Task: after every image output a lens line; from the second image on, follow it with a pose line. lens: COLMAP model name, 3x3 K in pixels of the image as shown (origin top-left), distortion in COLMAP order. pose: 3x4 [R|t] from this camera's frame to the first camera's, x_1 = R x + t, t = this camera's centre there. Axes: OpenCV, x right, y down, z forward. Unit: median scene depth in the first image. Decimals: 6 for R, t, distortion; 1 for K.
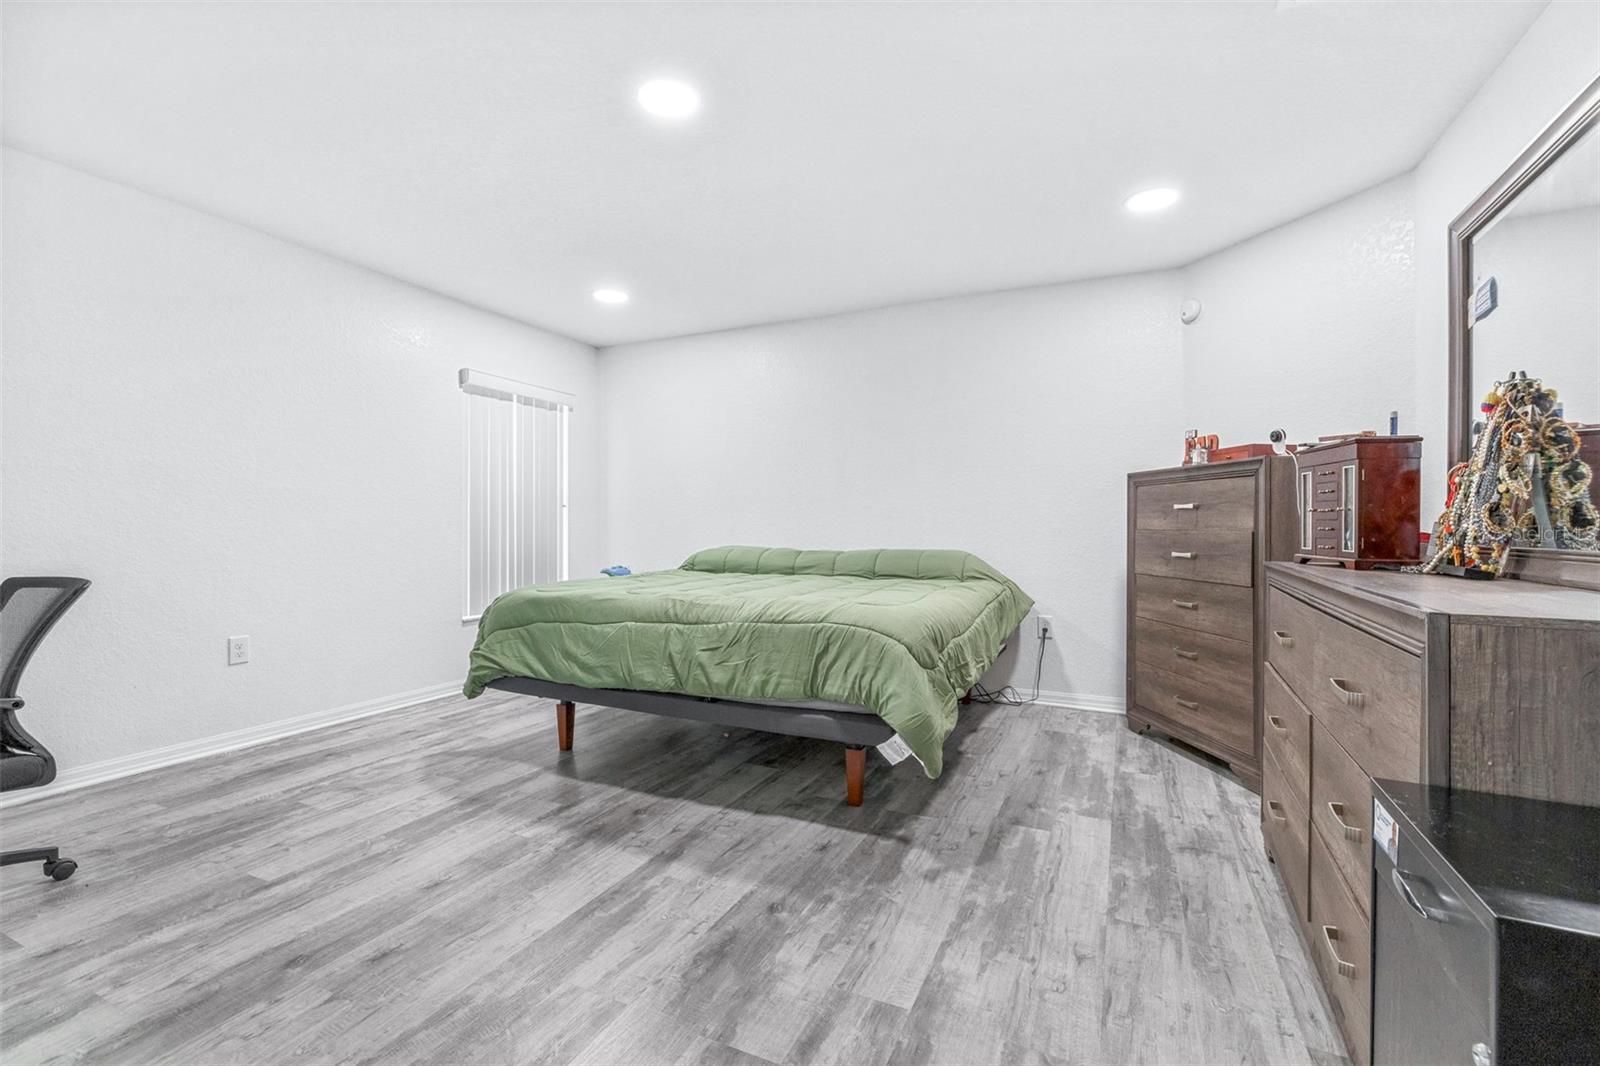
lens RADIAL K [[690.1, 0, 804.3], [0, 690.1, 533.9], [0, 0, 1]] dist [-0.000715, -0.000044]
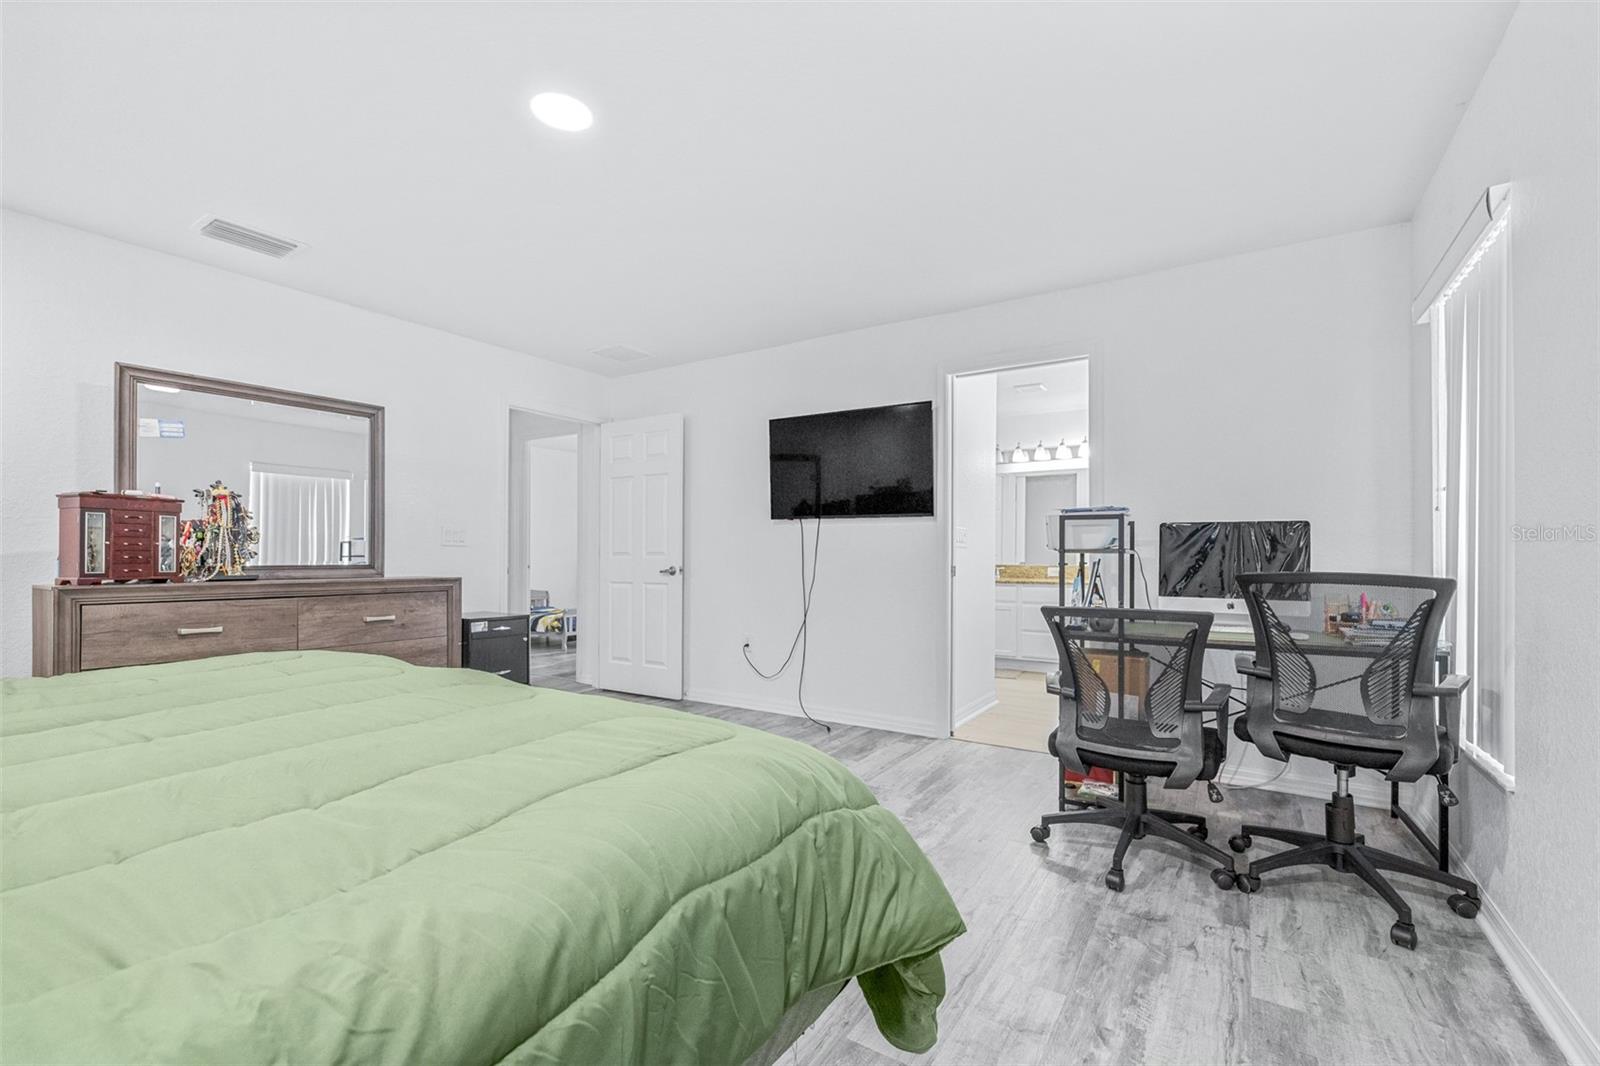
lens RADIAL K [[690.1, 0, 800.5], [0, 690.1, 542.6], [0, 0, 1]] dist [-0.000715, -0.000044]
pose [[-0.991907, -0.009100, 0.126636, -0.596118], [-0.011130, 0.999821, -0.015327, -0.003829], [-0.126474, -0.016612, -0.991831, 1.709403]]
